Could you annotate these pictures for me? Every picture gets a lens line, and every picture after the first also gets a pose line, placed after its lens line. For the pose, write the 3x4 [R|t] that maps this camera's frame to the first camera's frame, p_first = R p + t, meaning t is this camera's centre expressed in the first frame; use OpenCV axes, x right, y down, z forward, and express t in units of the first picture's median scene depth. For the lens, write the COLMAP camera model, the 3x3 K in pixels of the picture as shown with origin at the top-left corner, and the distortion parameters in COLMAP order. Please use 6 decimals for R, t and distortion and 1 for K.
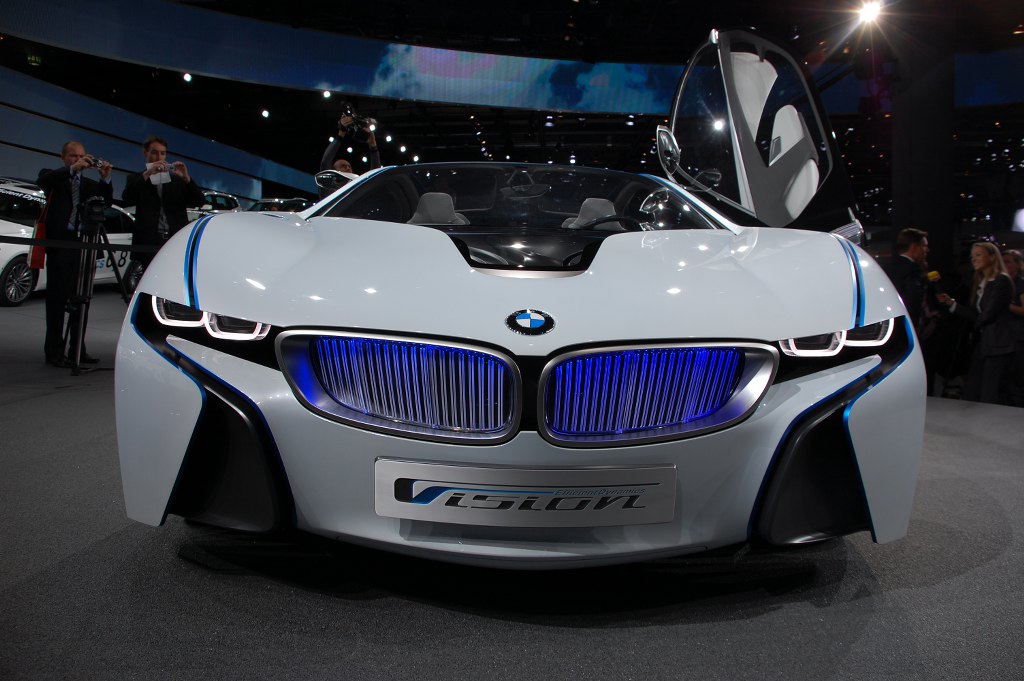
lens RADIAL K [[804.0, 0, 512.0], [0, 804.0, 340.5], [0, 0, 1]] dist [-0.182048, 0.170024]
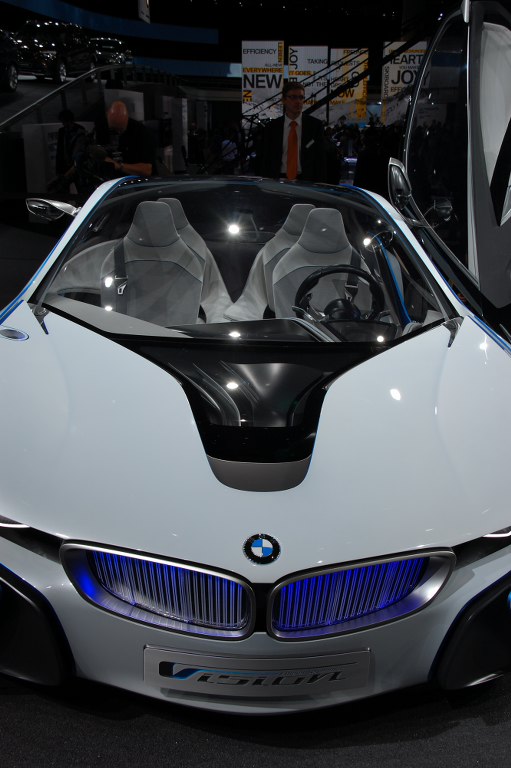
lens RADIAL K [[987.5, 0, 255.5], [0, 987.5, 384.0], [0, 0, 1]] dist [-0.087596, 0.621229]
pose [[0.999320, 0.003567, 0.036690, -0.044688], [-0.011089, 0.978297, 0.206911, -0.578004], [-0.035155, -0.207177, 0.977672, -0.483594]]
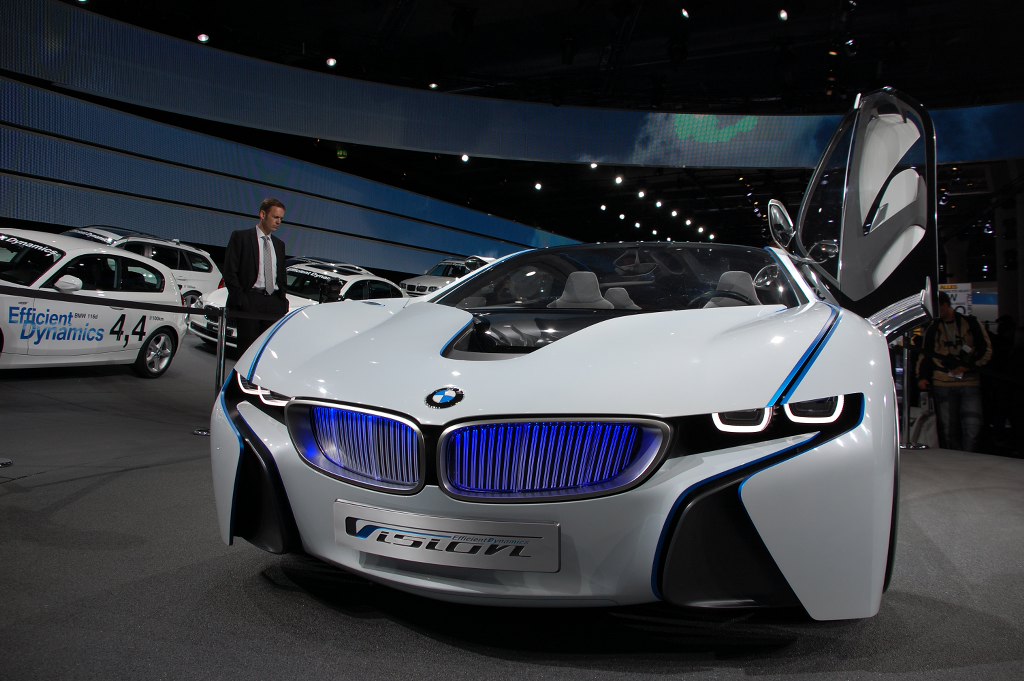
lens RADIAL K [[804.0, 0, 512.0], [0, 804.0, 340.5], [0, 0, 1]] dist [-0.182048, 0.170024]
pose [[0.938717, -0.010048, -0.344542, 0.510931], [-0.017094, 0.996988, -0.075651, -0.017821], [0.344265, 0.076904, 0.935718, -0.120049]]
